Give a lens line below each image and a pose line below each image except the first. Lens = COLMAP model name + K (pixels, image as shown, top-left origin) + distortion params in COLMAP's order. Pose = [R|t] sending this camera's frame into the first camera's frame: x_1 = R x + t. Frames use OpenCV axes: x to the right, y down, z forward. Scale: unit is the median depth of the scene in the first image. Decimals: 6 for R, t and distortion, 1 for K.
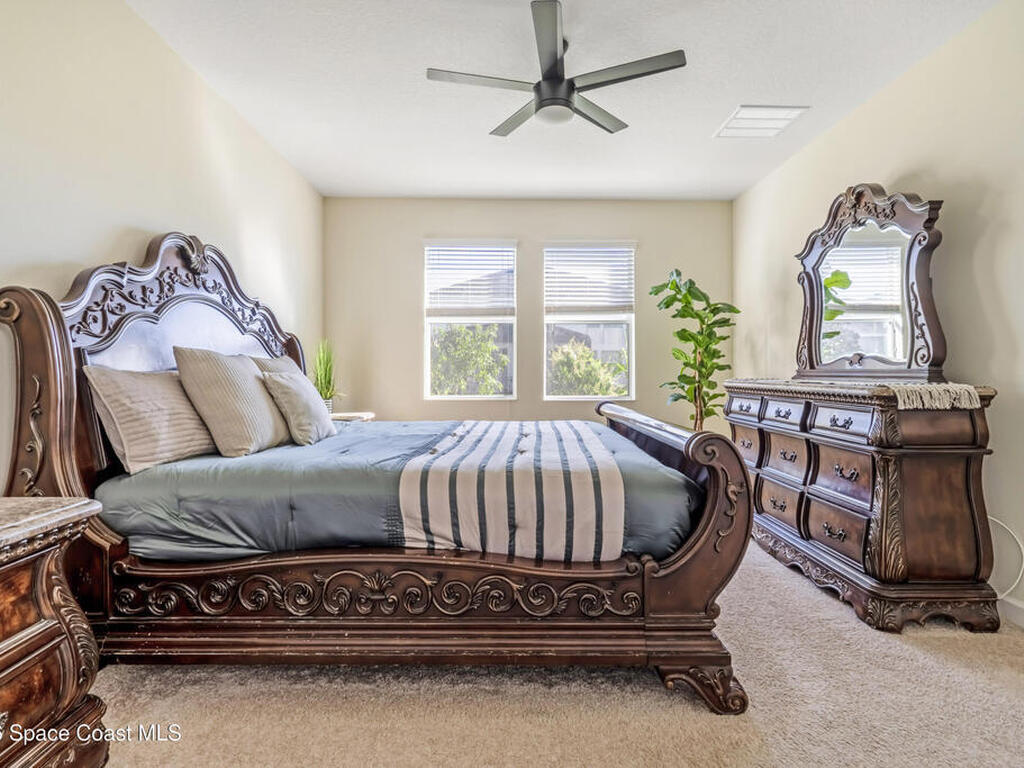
lens RADIAL K [[535.9, 0, 513.6], [0, 535.9, 371.5], [0, 0, 1]] dist [-0.000896, -0.000766]
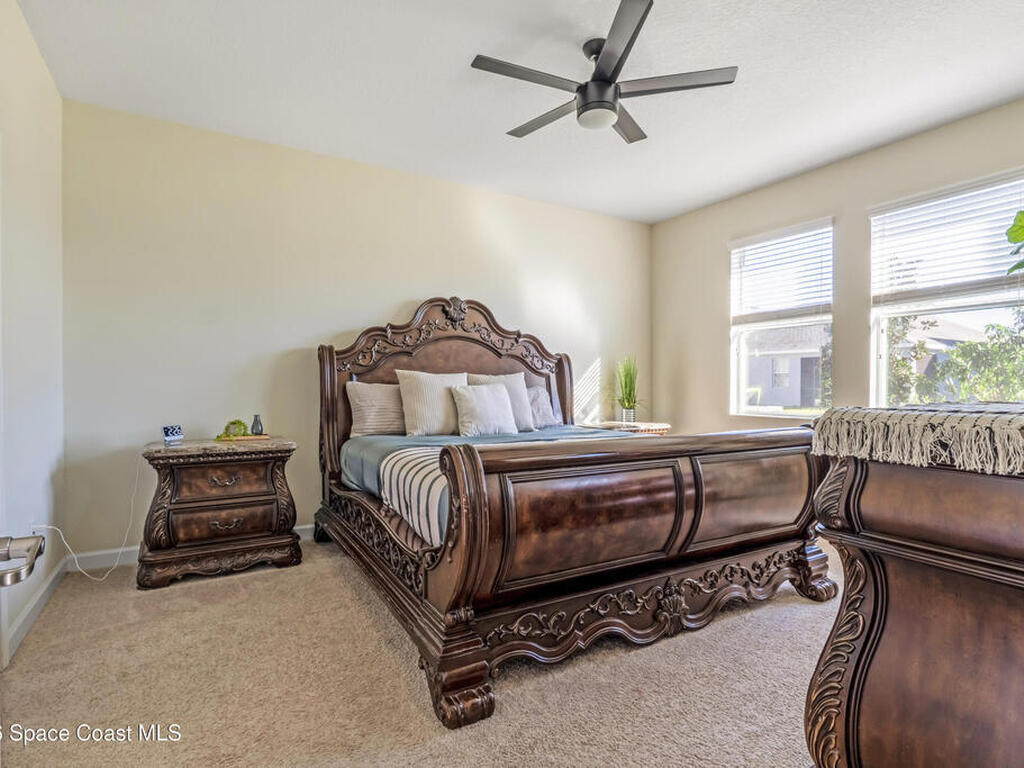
lens RADIAL K [[532.7, 0, 509.4], [0, 532.7, 389.8], [0, 0, 1]] dist [0.000832, -0.000337]
pose [[0.492914, 0.009026, -0.870031, 0.703197], [-0.000982, 0.999951, 0.009817, 0.000365], [0.870077, -0.003985, 0.492899, 0.326710]]
